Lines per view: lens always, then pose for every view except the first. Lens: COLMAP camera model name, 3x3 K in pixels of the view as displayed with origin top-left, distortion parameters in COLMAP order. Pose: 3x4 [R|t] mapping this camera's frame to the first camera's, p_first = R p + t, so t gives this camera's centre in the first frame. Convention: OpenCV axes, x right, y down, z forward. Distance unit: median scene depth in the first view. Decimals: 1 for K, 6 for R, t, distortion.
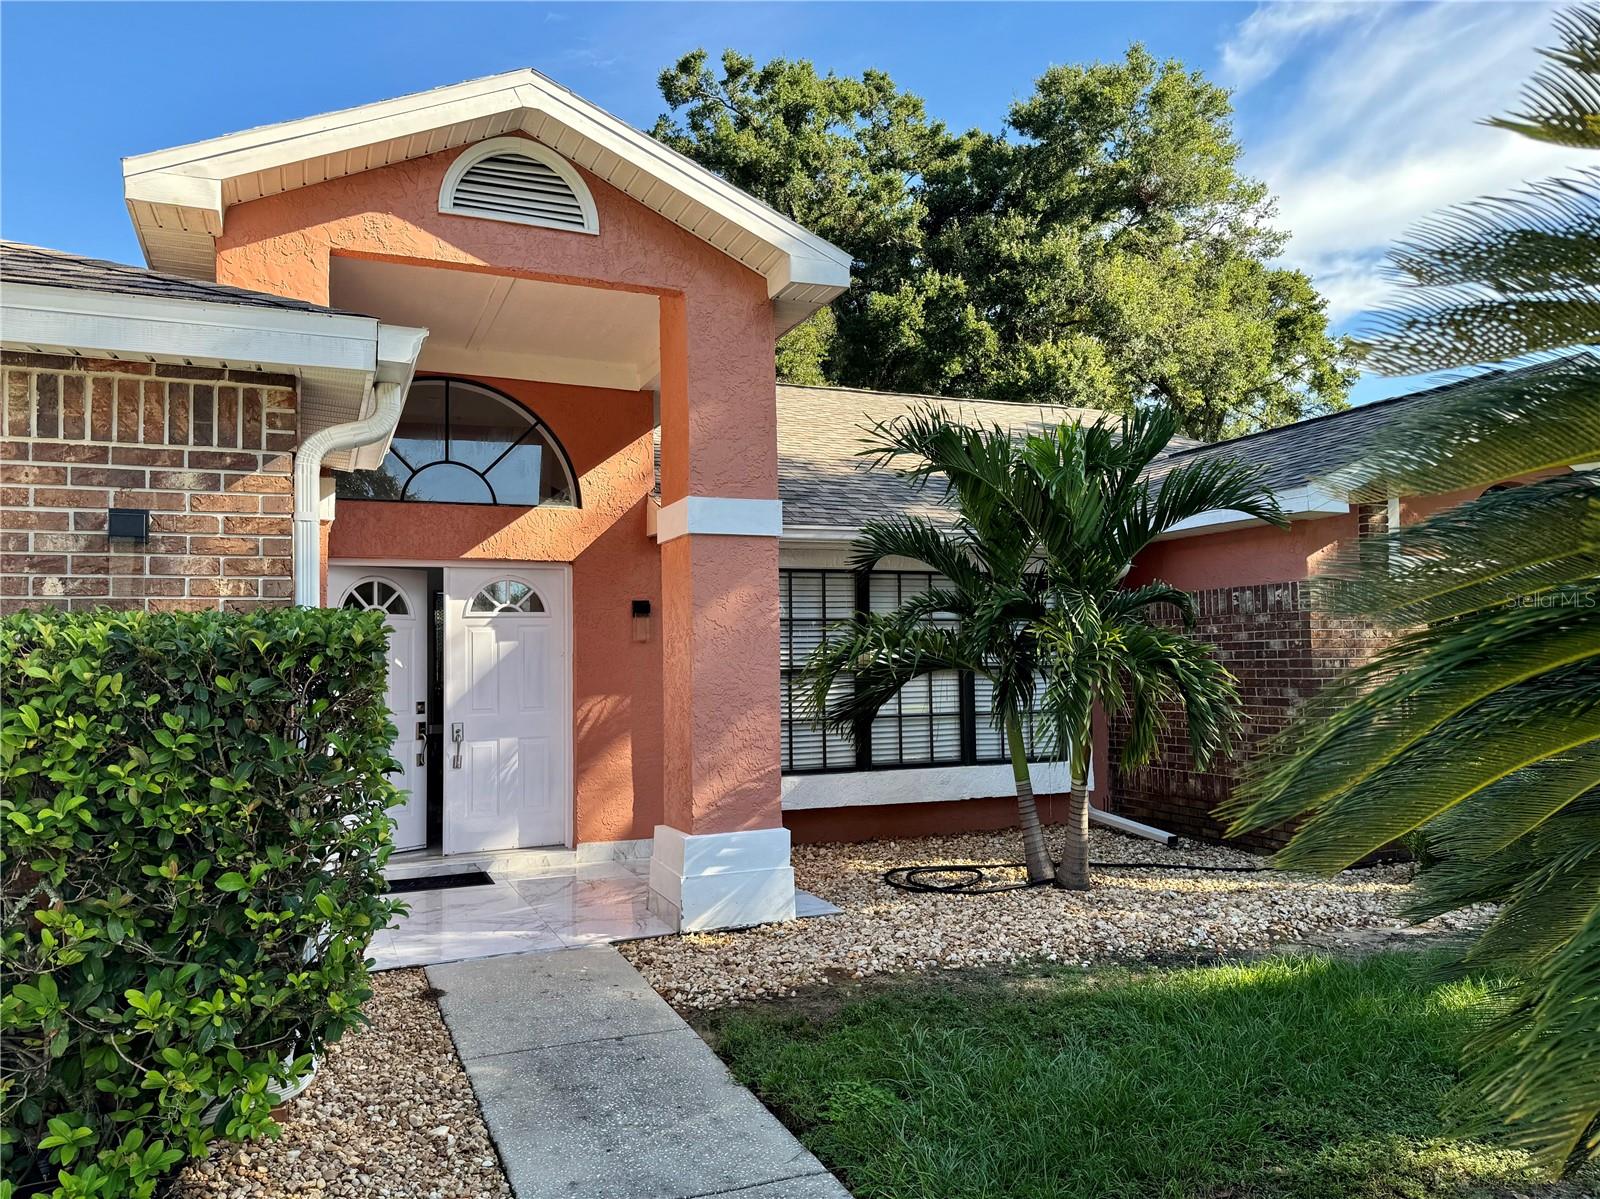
lens RADIAL K [[1141.3, 0, 800.0], [0, 1141.3, 599.5], [0, 0, 1]] dist [0.041241, -0.062532]
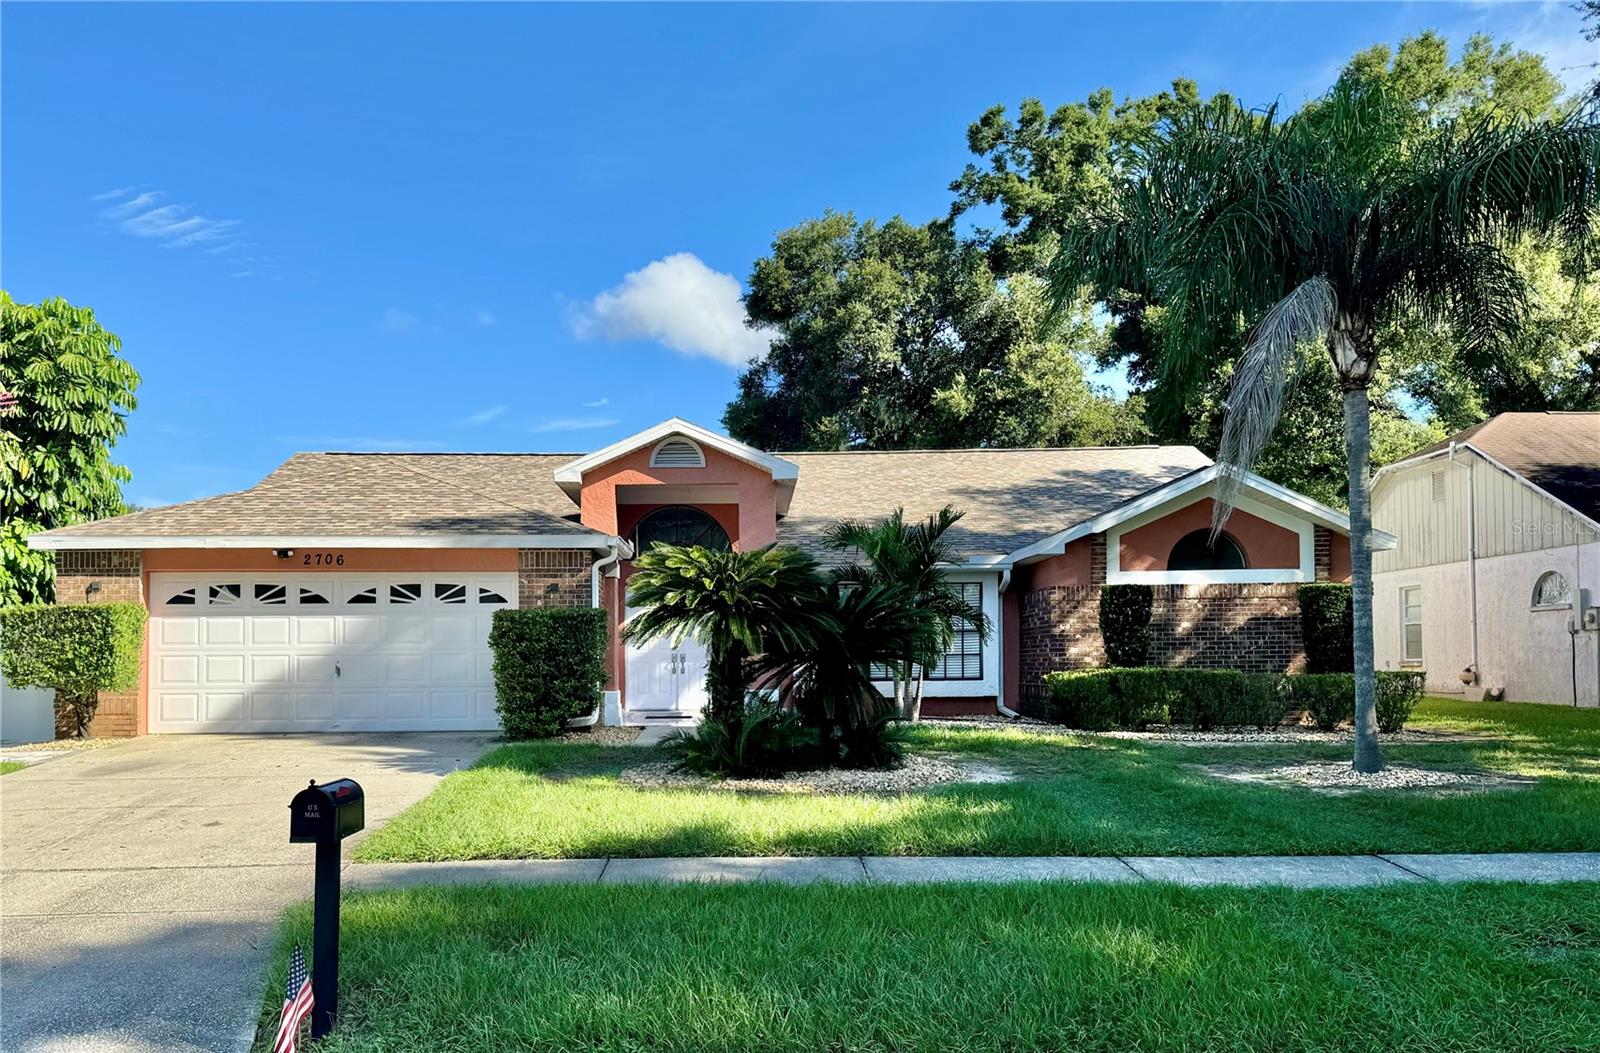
lens RADIAL K [[1399.8, 0, 800.0], [0, 1399.8, 526.5], [0, 0, 1]] dist [-0.009480, -0.002769]
pose [[0.931481, -0.027837, -0.362724, 1.267341], [0.015745, 0.999219, -0.036249, -0.052716], [0.363450, 0.028054, 0.931191, -2.065695]]
